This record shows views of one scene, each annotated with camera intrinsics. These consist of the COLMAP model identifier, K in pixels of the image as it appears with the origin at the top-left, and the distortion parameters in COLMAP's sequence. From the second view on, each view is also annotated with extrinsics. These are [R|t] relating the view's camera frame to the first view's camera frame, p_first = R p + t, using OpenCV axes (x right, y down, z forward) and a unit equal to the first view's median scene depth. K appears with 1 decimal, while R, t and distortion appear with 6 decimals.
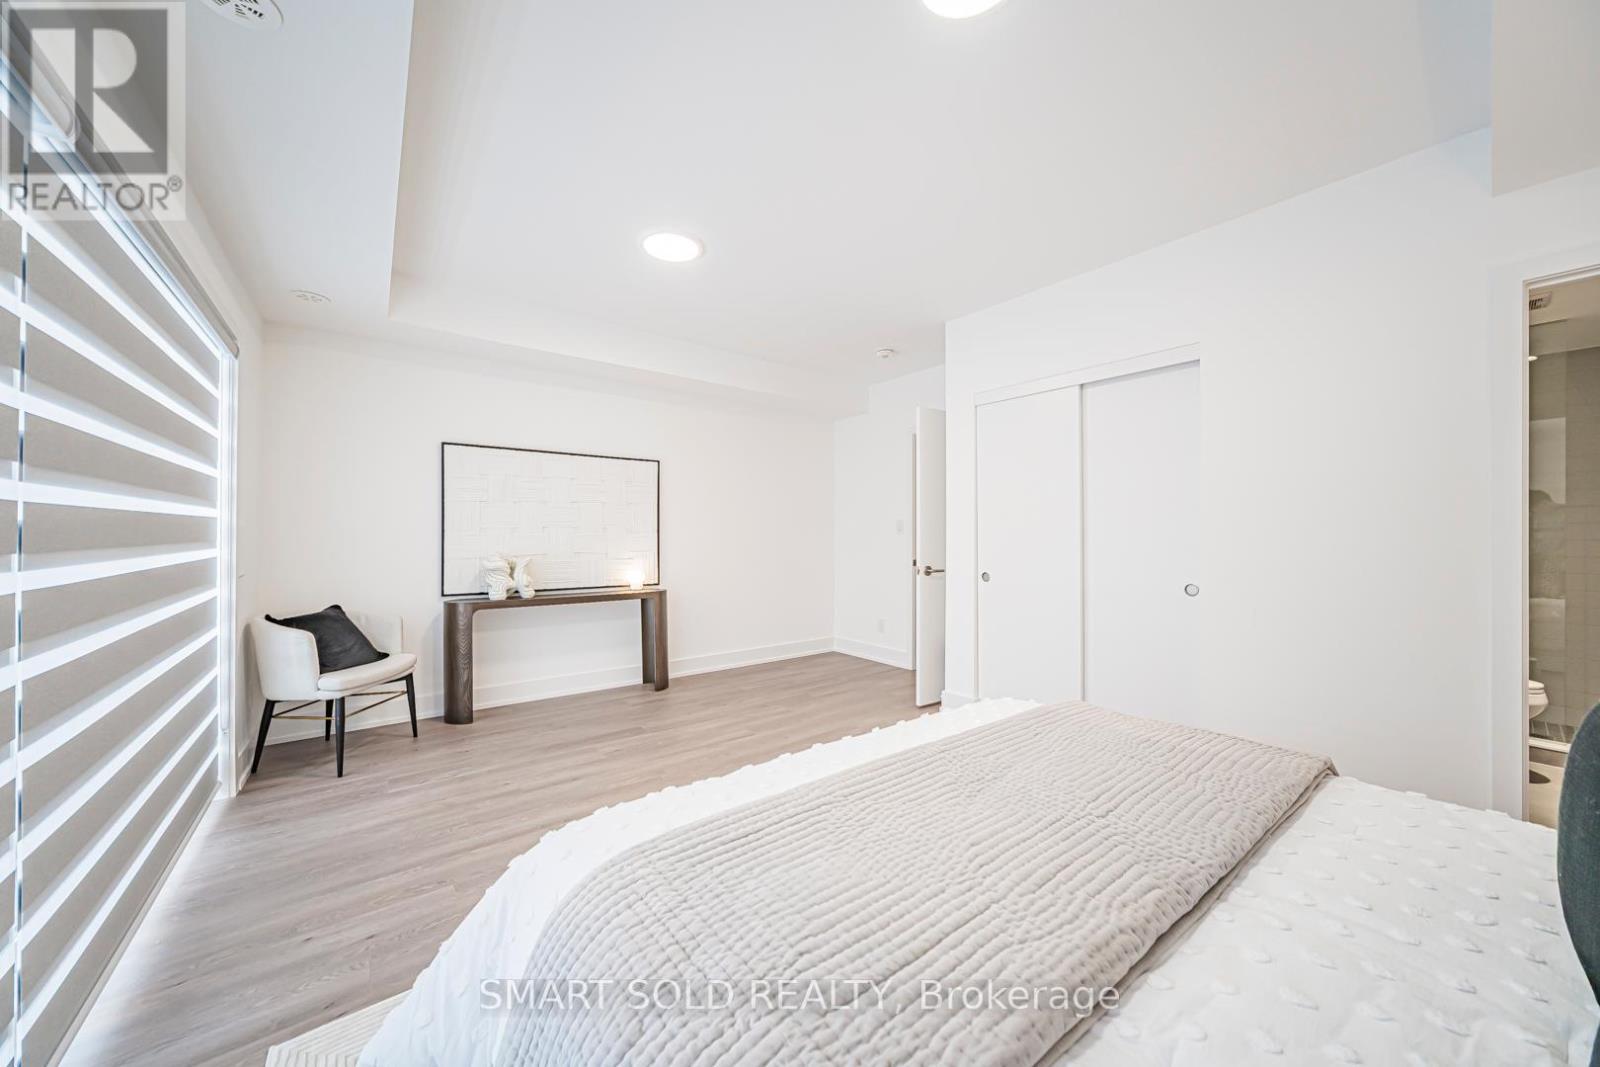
lens RADIAL K [[563.0, 0, 801.1], [0, 563.0, 529.3], [0, 0, 1]] dist [-0.002325, 0.001483]
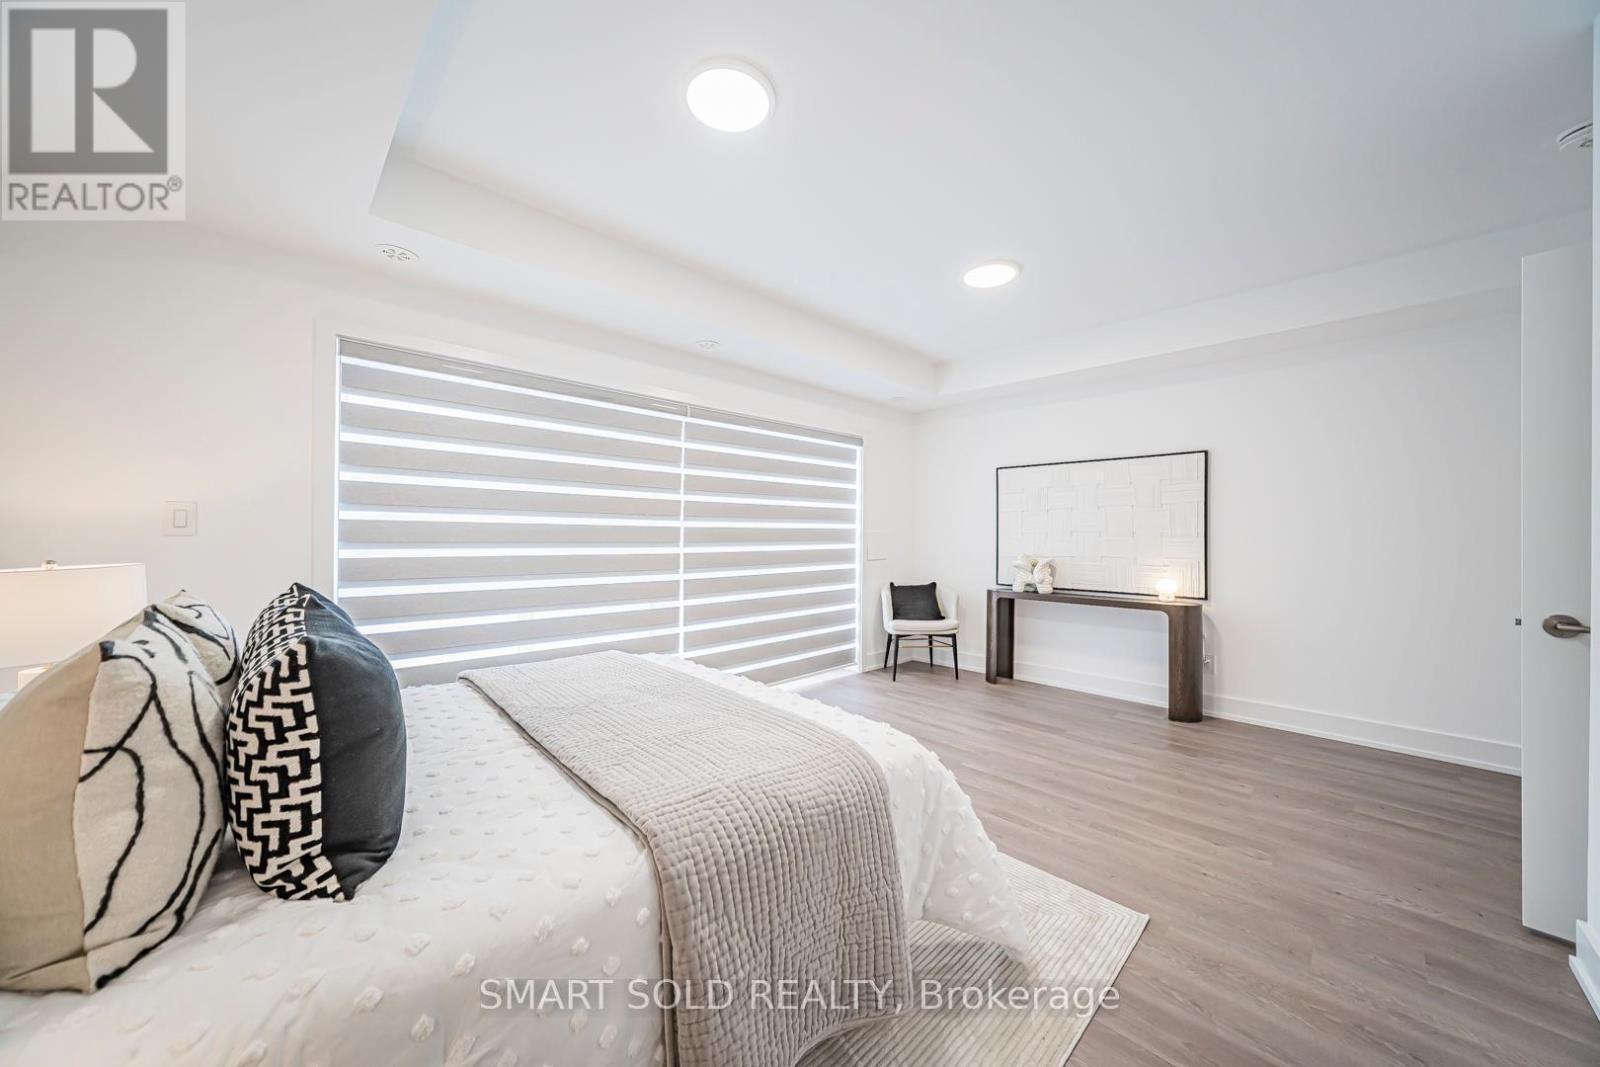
lens RADIAL K [[563.0, 0, 805.5], [0, 563.0, 537.1], [0, 0, 1]] dist [-0.002325, 0.001483]
pose [[0.122414, -0.000477, -0.992479, 0.613778], [0.003318, 0.999994, -0.000071, 0.006328], [0.992474, -0.003284, 0.122415, 0.396997]]
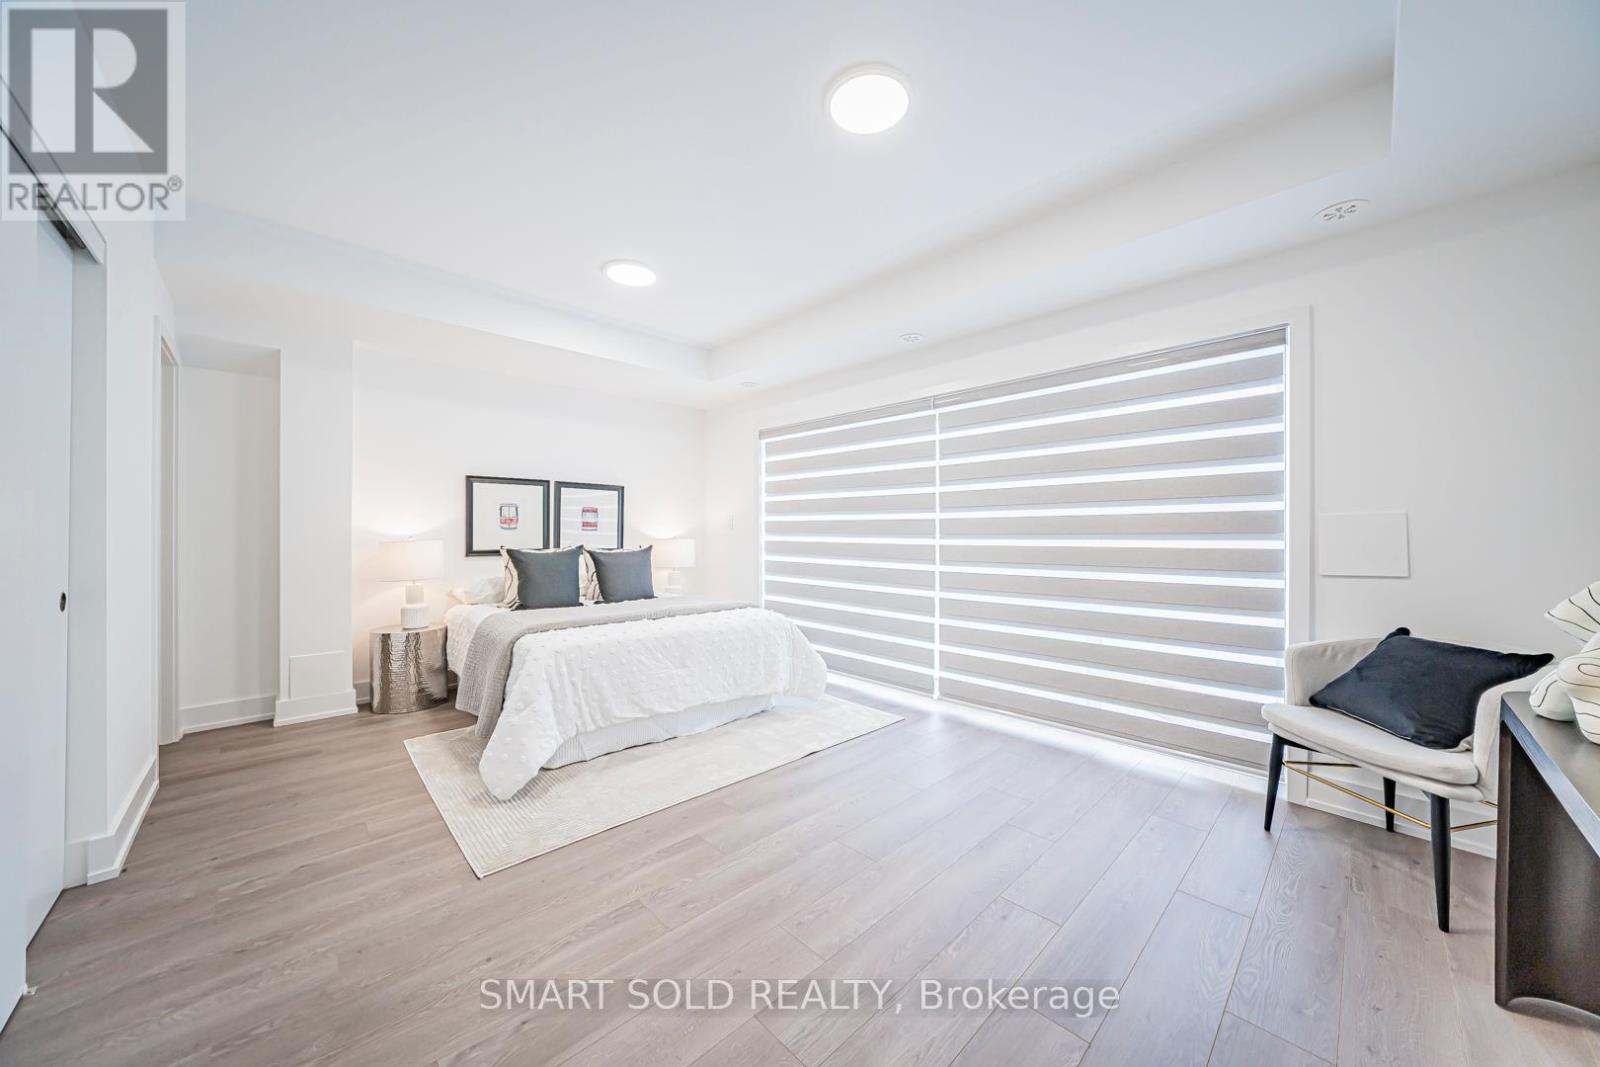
lens RADIAL K [[563.0, 0, 803.7], [0, 563.0, 533.4], [0, 0, 1]] dist [-0.002325, 0.001483]
pose [[-0.992563, 0.002123, -0.121715, -0.058915], [0.002075, 0.999998, 0.000521, 0.012761], [0.121716, 0.000265, -0.992565, 1.289752]]
